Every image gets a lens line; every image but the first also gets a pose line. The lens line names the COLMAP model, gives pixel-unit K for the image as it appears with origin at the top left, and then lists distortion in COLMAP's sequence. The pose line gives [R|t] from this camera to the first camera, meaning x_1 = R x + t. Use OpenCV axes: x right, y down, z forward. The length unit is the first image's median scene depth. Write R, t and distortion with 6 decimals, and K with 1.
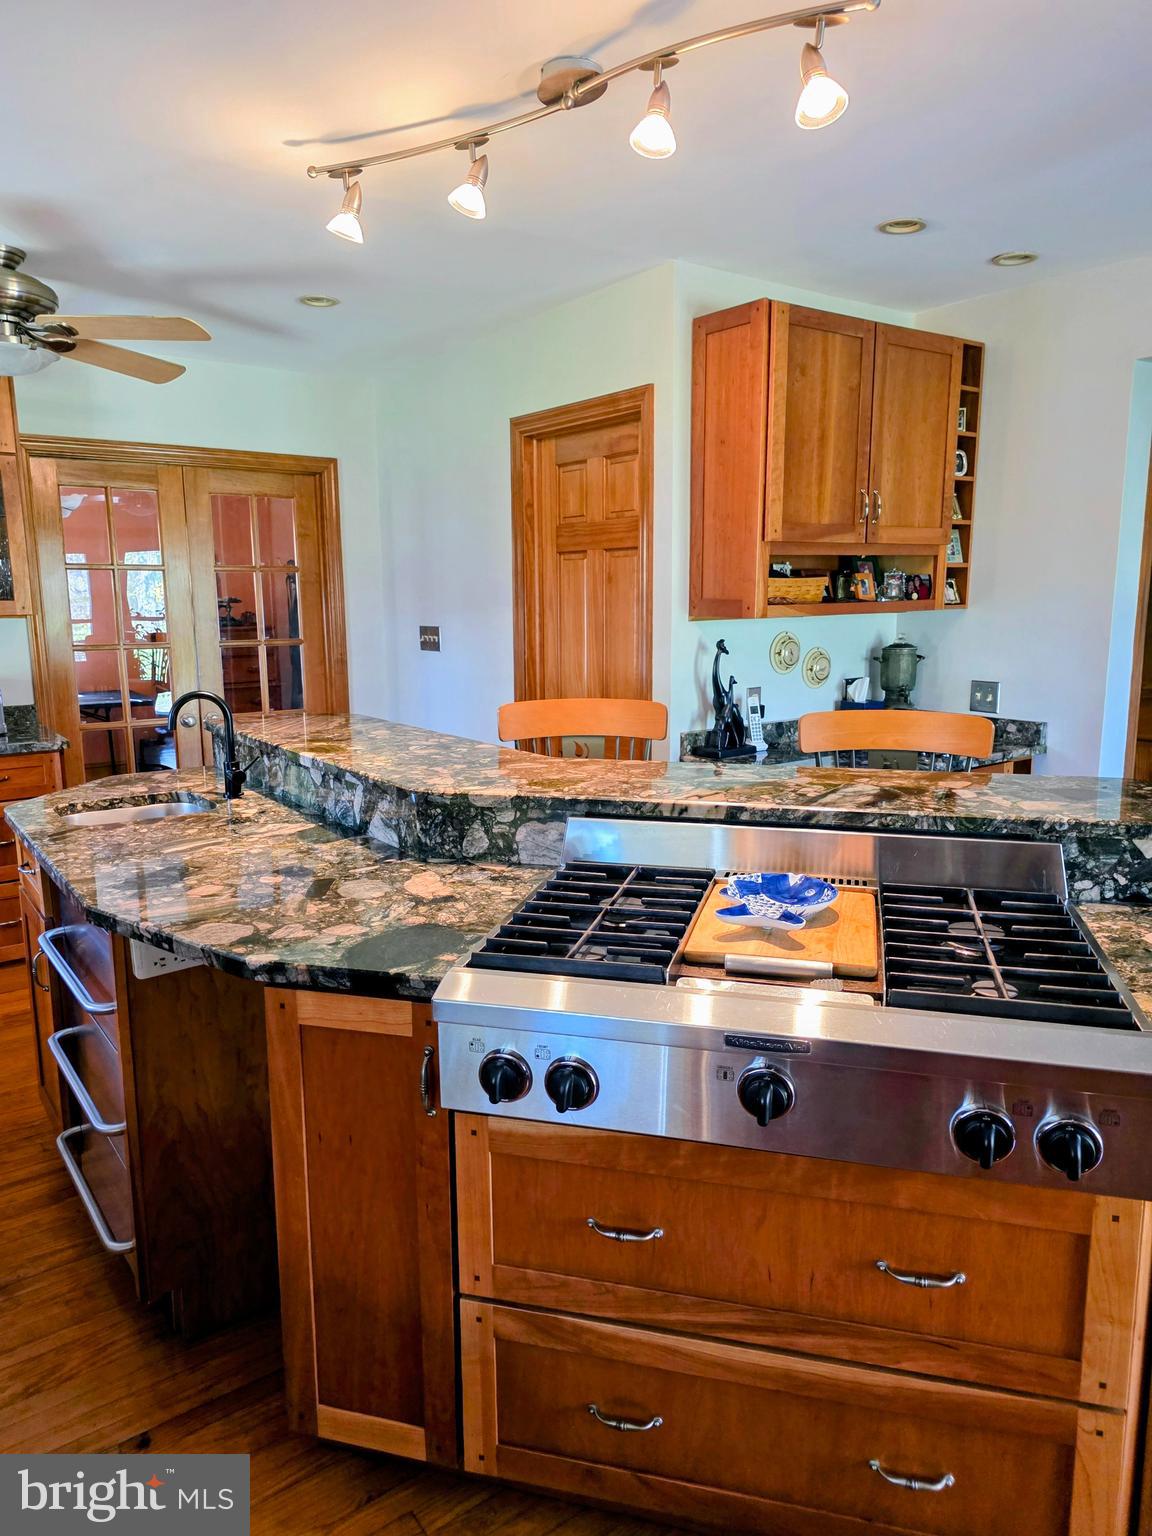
lens RADIAL K [[1046.7, 0, 576.0], [0, 1046.7, 768.0], [0, 0, 1]] dist [0.037807, -0.003436]
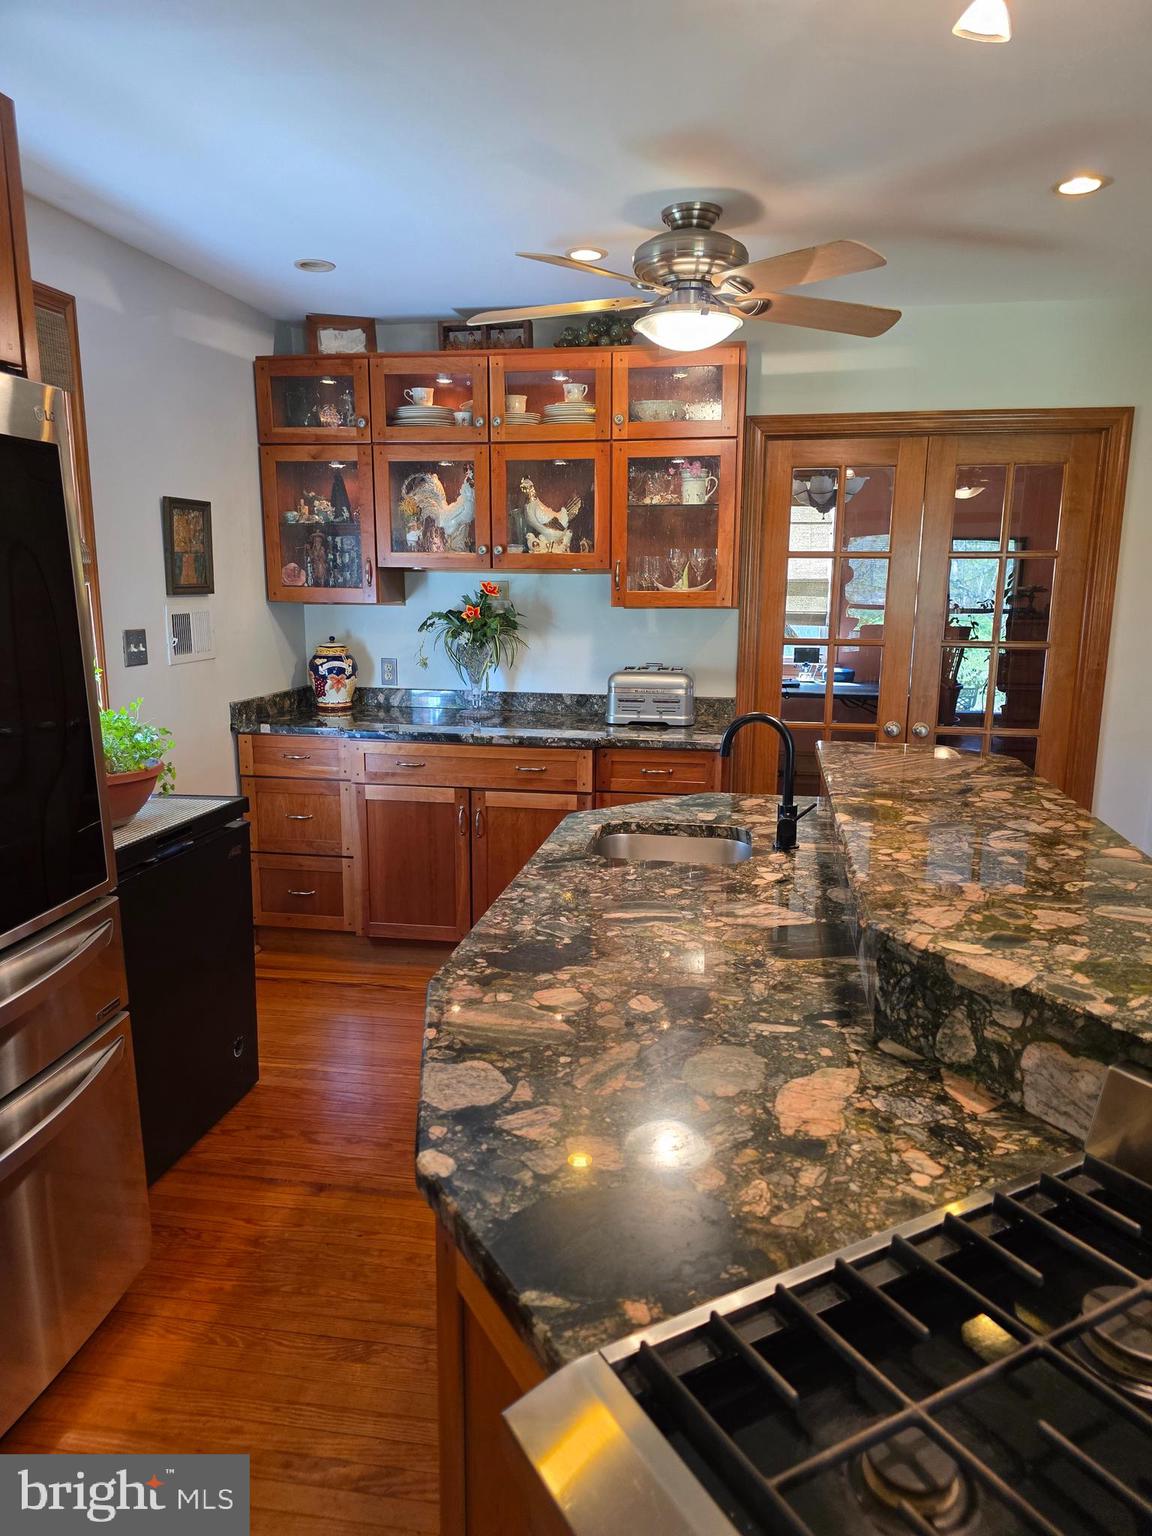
lens RADIAL K [[1046.7, 0, 576.0], [0, 1046.7, 768.0], [0, 0, 1]] dist [0.037807, -0.003436]
pose [[0.702331, 0.143522, -0.697232, 0.085819], [-0.132852, 0.988683, 0.069692, -0.055412], [0.699344, 0.043682, 0.713449, 0.274965]]
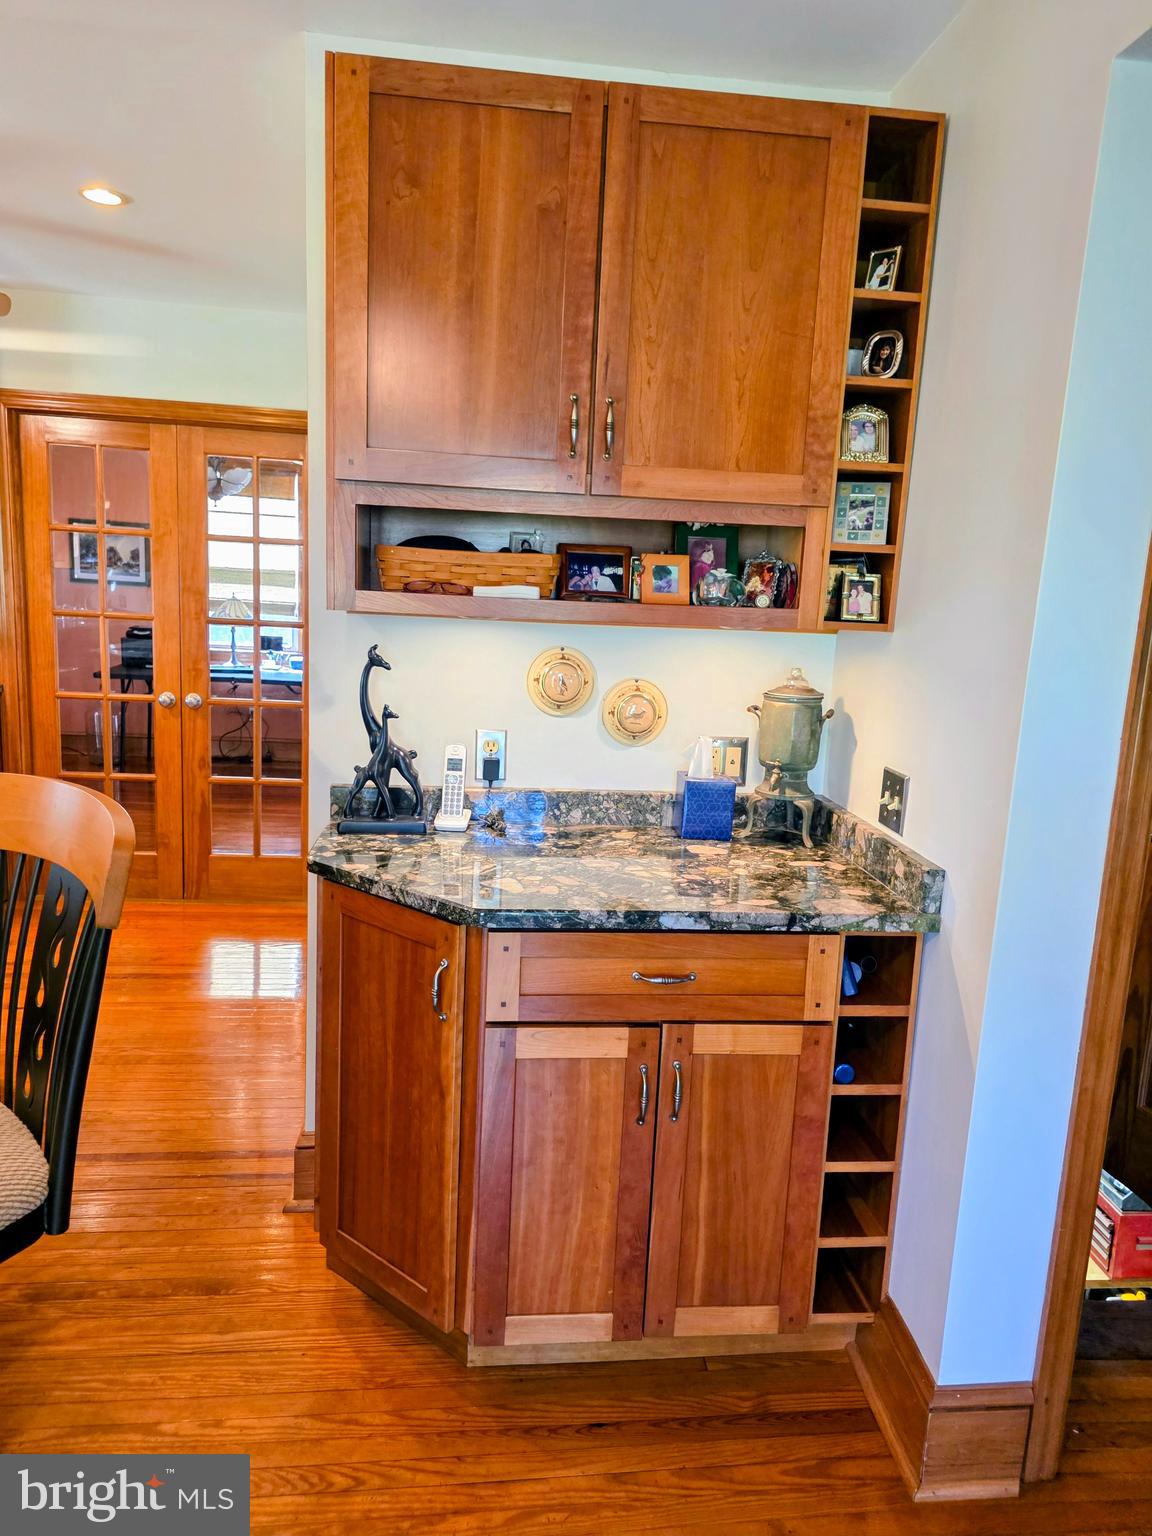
lens RADIAL K [[1050.1, 0, 576.0], [0, 1050.1, 768.0], [0, 0, 1]] dist [0.000664, -0.000765]
pose [[0.860059, 0.136983, -0.491461, 0.604067], [-0.143451, 0.989349, 0.024717, -0.089369], [0.489612, 0.049243, 0.870549, 0.562220]]
